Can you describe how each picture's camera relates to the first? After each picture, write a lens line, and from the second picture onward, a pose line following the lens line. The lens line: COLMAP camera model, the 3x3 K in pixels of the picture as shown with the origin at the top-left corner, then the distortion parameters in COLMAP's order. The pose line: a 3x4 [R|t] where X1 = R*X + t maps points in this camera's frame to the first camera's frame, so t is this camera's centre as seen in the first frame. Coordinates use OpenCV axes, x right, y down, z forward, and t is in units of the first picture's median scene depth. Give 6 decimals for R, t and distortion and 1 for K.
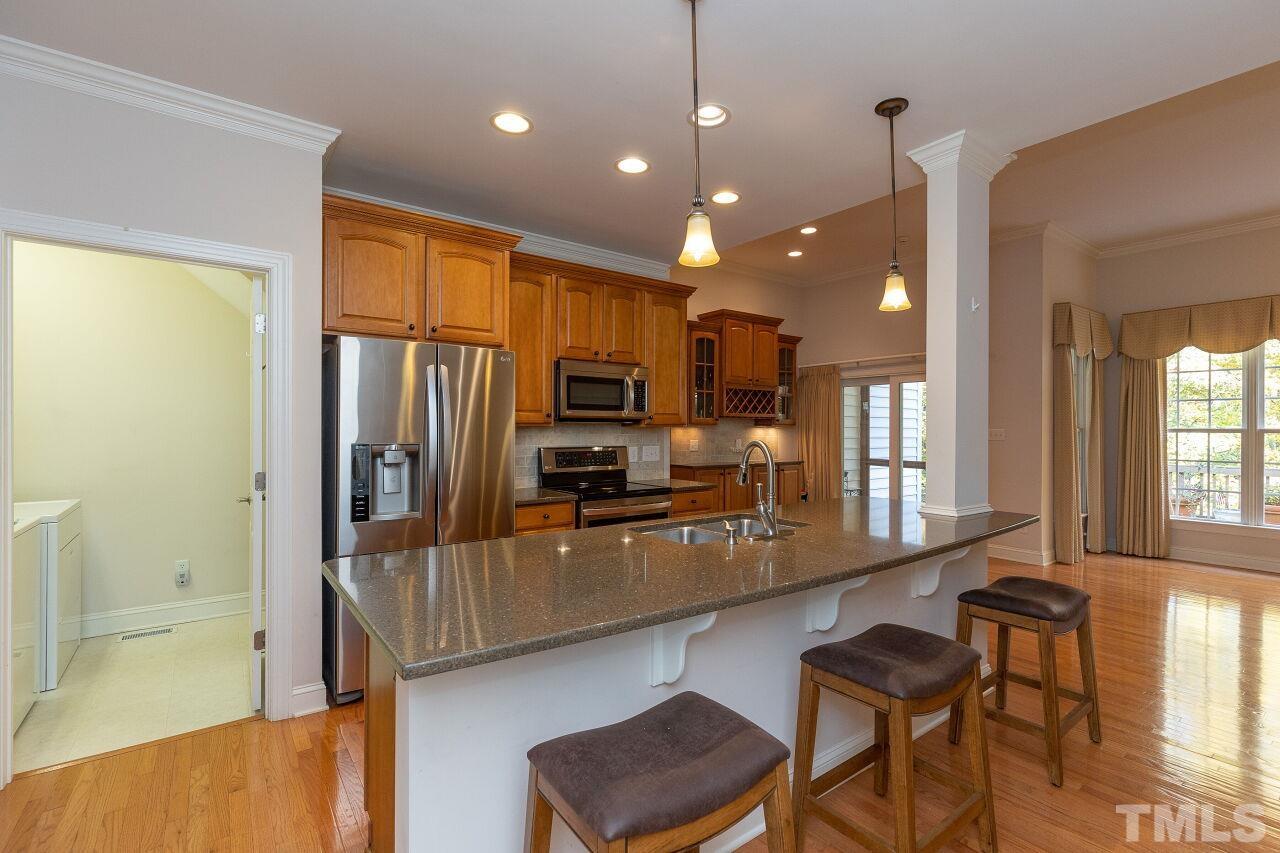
lens RADIAL K [[595.8, 0, 634.8], [0, 595.8, 428.8], [0, 0, 1]] dist [-0.001676, -0.000637]
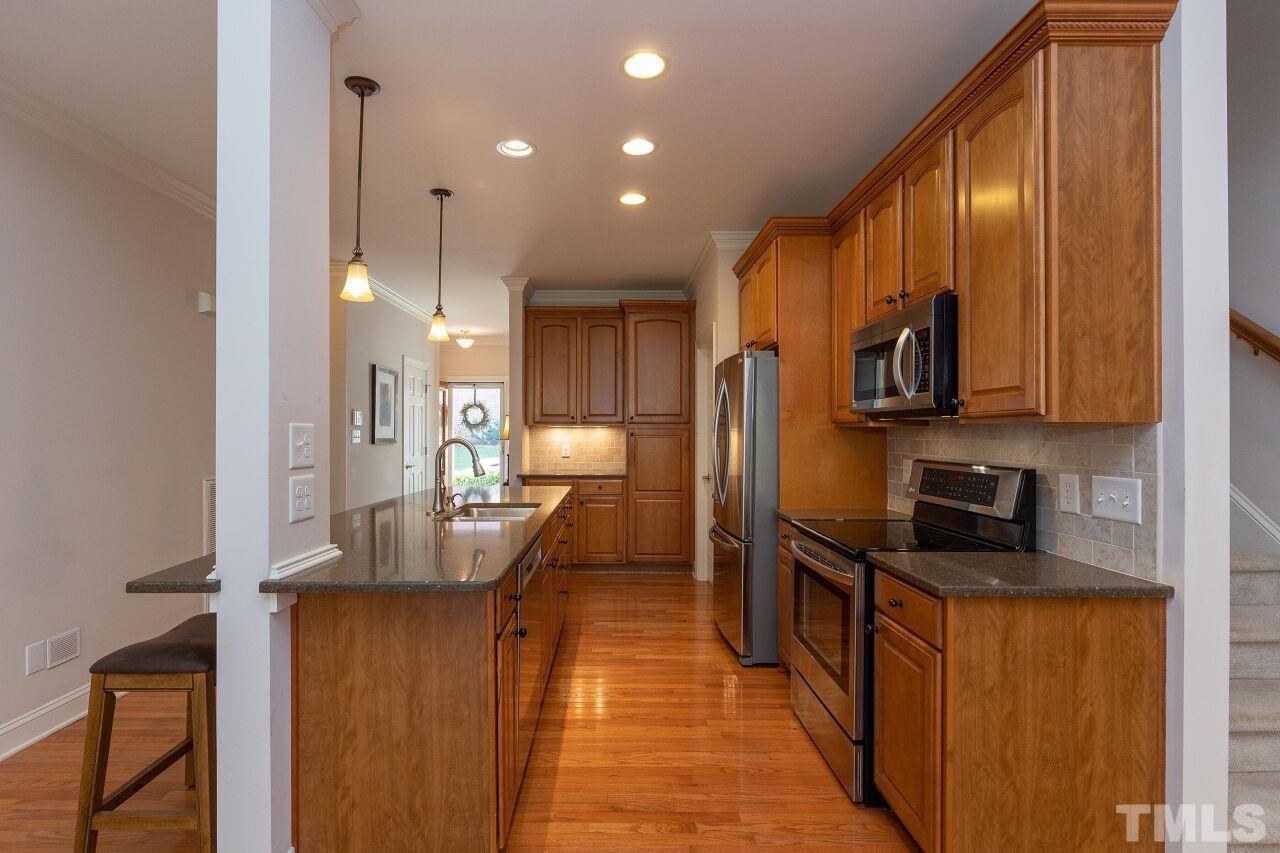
lens RADIAL K [[607.2, 0, 619.9], [0, 607.2, 429.2], [0, 0, 1]] dist [0.000439, -0.000161]
pose [[-0.604093, -0.008083, -0.796872, 0.500487], [-0.006131, 0.999966, -0.005496, 0.003947], [0.796890, 0.001565, -0.604123, 0.994136]]
